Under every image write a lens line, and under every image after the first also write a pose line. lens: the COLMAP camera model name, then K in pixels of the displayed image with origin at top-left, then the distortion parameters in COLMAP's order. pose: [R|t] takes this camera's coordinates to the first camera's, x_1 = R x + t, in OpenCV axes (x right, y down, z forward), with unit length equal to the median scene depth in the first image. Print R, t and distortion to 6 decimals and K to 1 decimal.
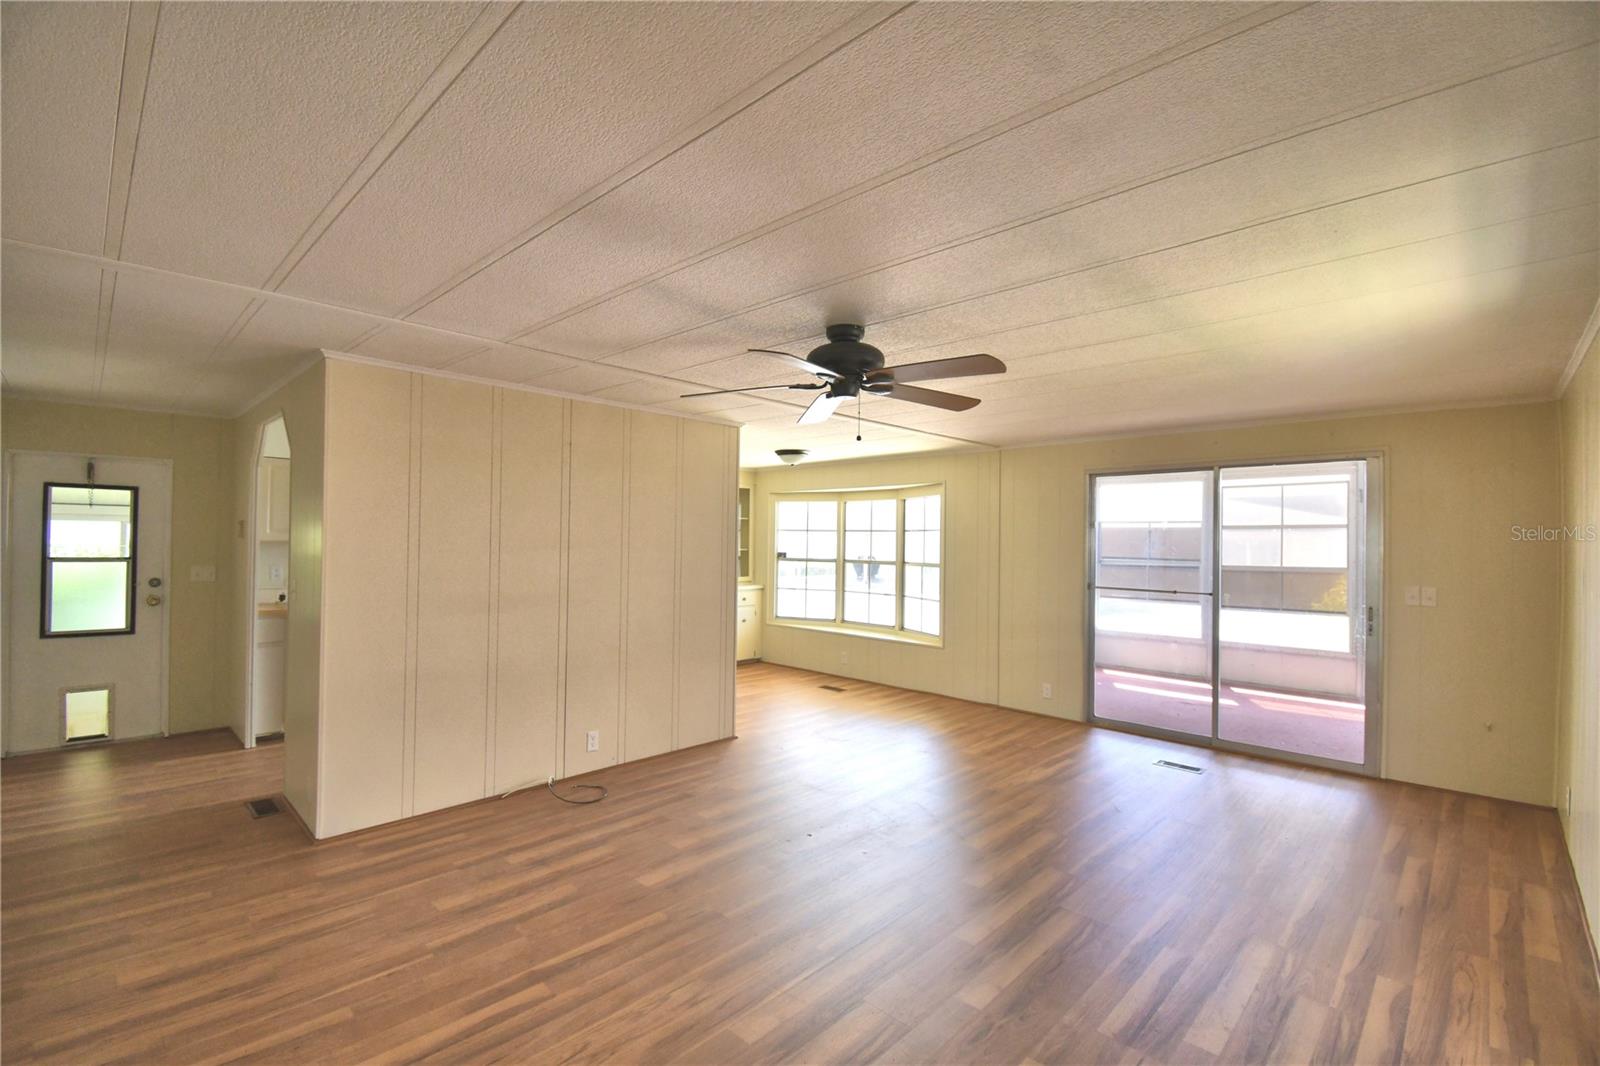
lens RADIAL K [[699.4, 0, 796.1], [0, 699.4, 532.2], [0, 0, 1]] dist [0.020470, -0.025229]
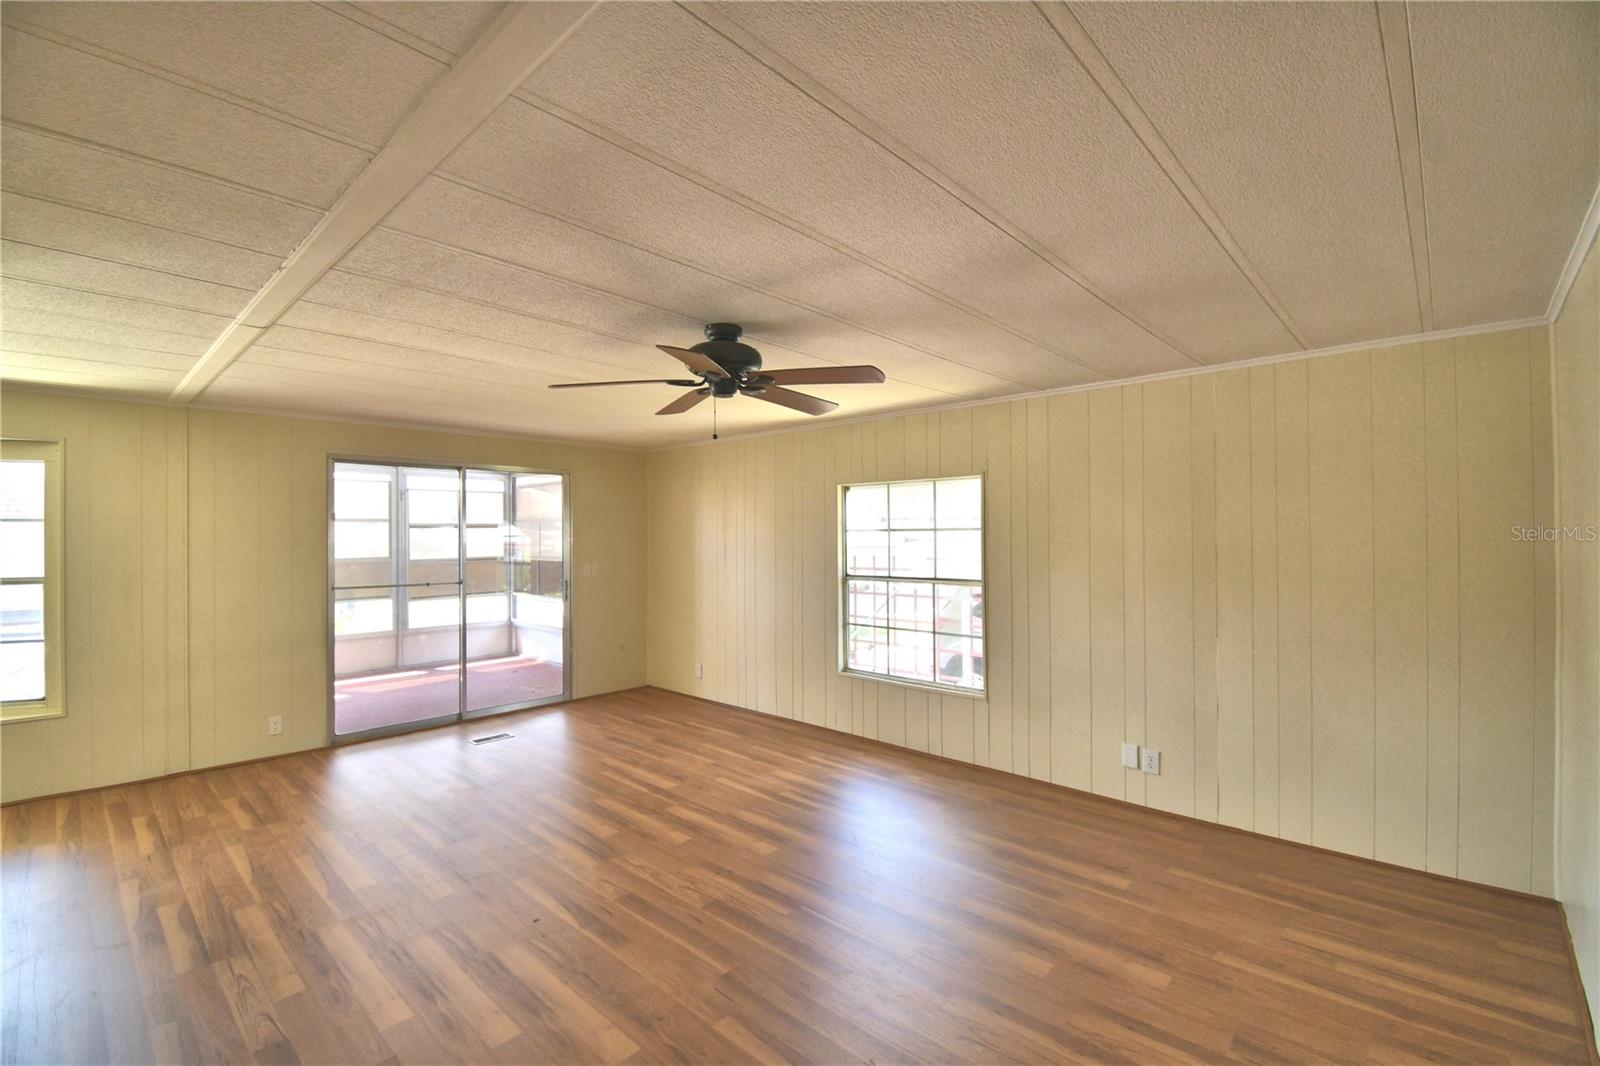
lens RADIAL K [[699.4, 0, 796.1], [0, 699.4, 532.2], [0, 0, 1]] dist [0.020470, -0.025229]
pose [[-0.021284, -0.006102, 0.999755, -0.526358], [-0.007270, 0.999956, 0.005949, -0.001077], [-0.999747, -0.007141, -0.021327, 0.510815]]
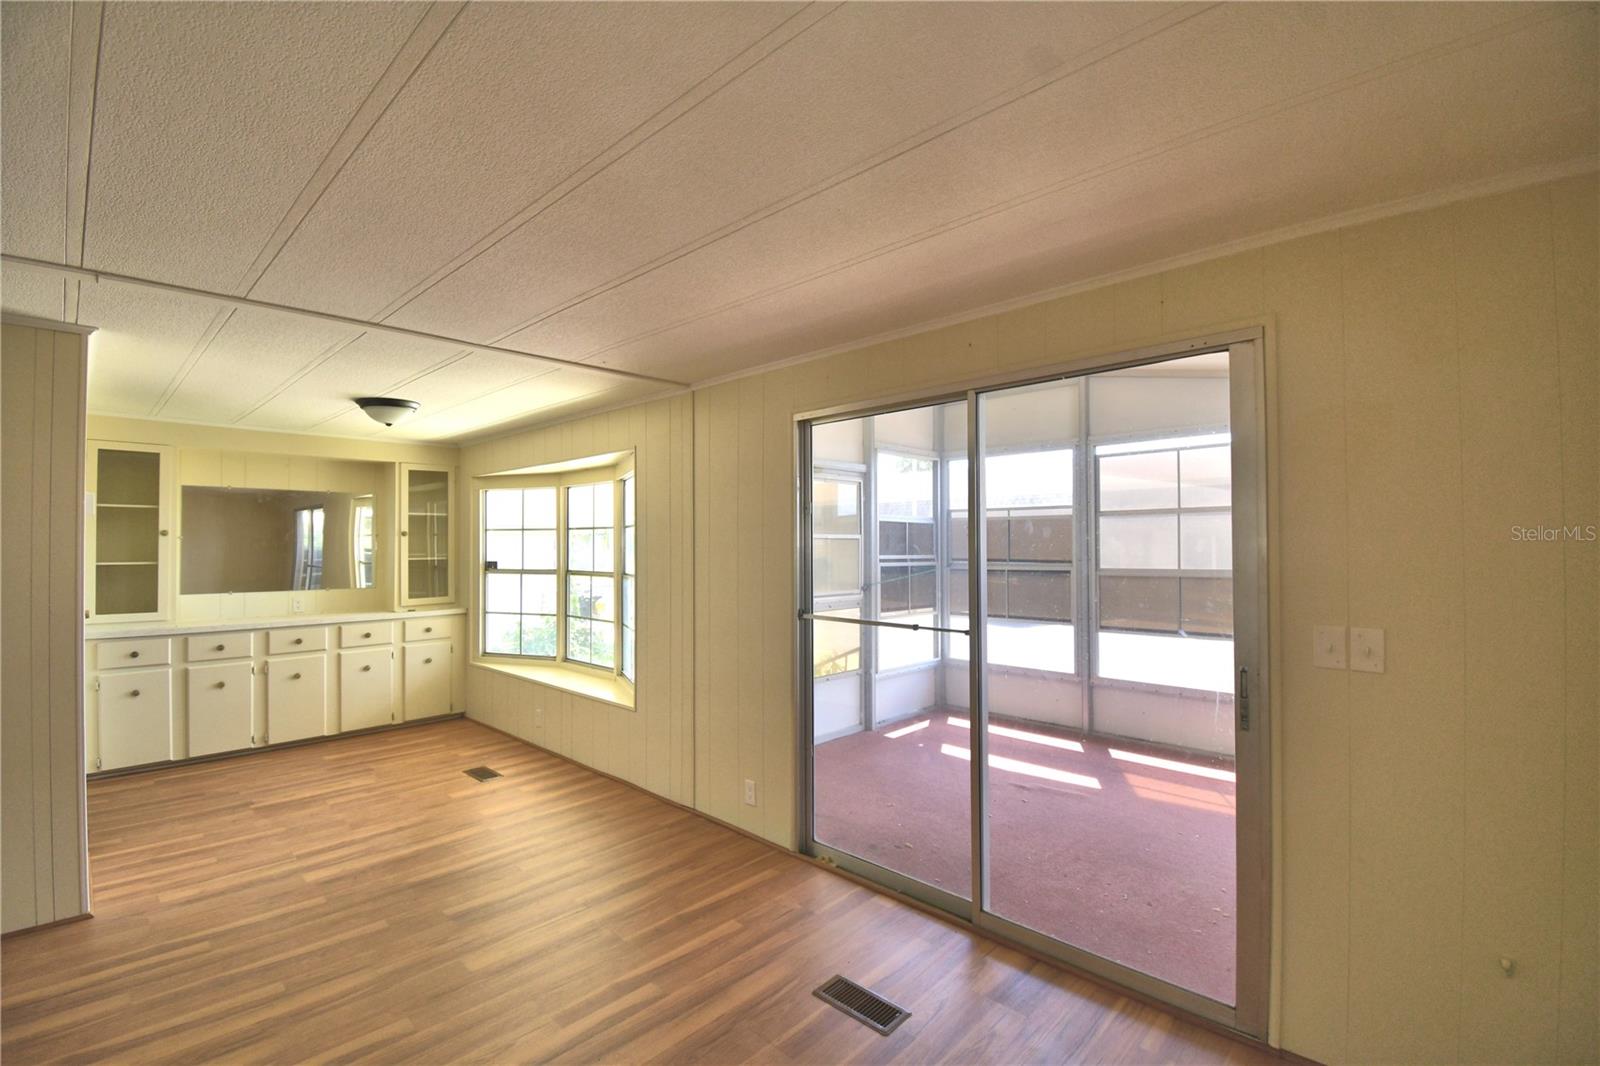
lens RADIAL K [[699.4, 0, 796.1], [0, 699.4, 532.2], [0, 0, 1]] dist [0.020470, -0.025229]
pose [[0.999743, -0.018613, 0.012920, 0.466392], [0.018646, 0.999823, -0.002440, 0.011765], [-0.012873, 0.002680, 0.999914, 0.485444]]
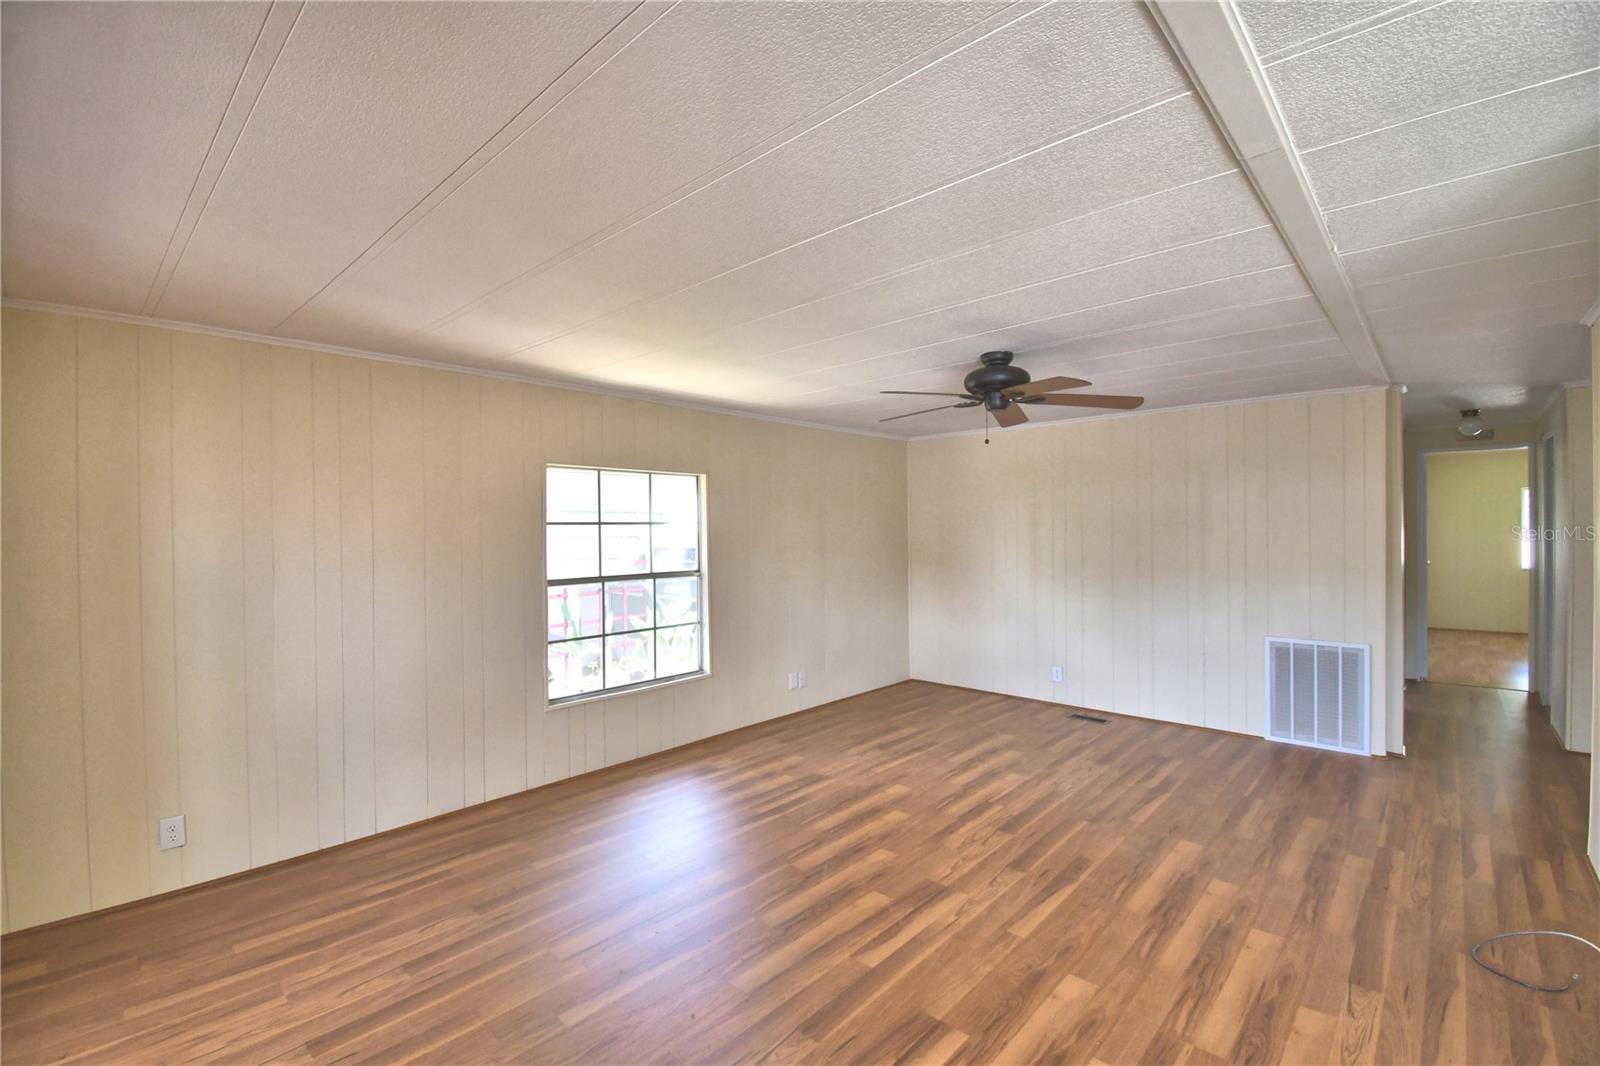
lens RADIAL K [[699.4, 0, 796.1], [0, 699.4, 532.2], [0, 0, 1]] dist [0.020470, -0.025229]
pose [[-0.999736, -0.003648, -0.022674, 0.249583], [-0.003532, 0.999981, -0.005140, 0.015507], [0.022693, -0.005058, -0.999730, 1.235992]]
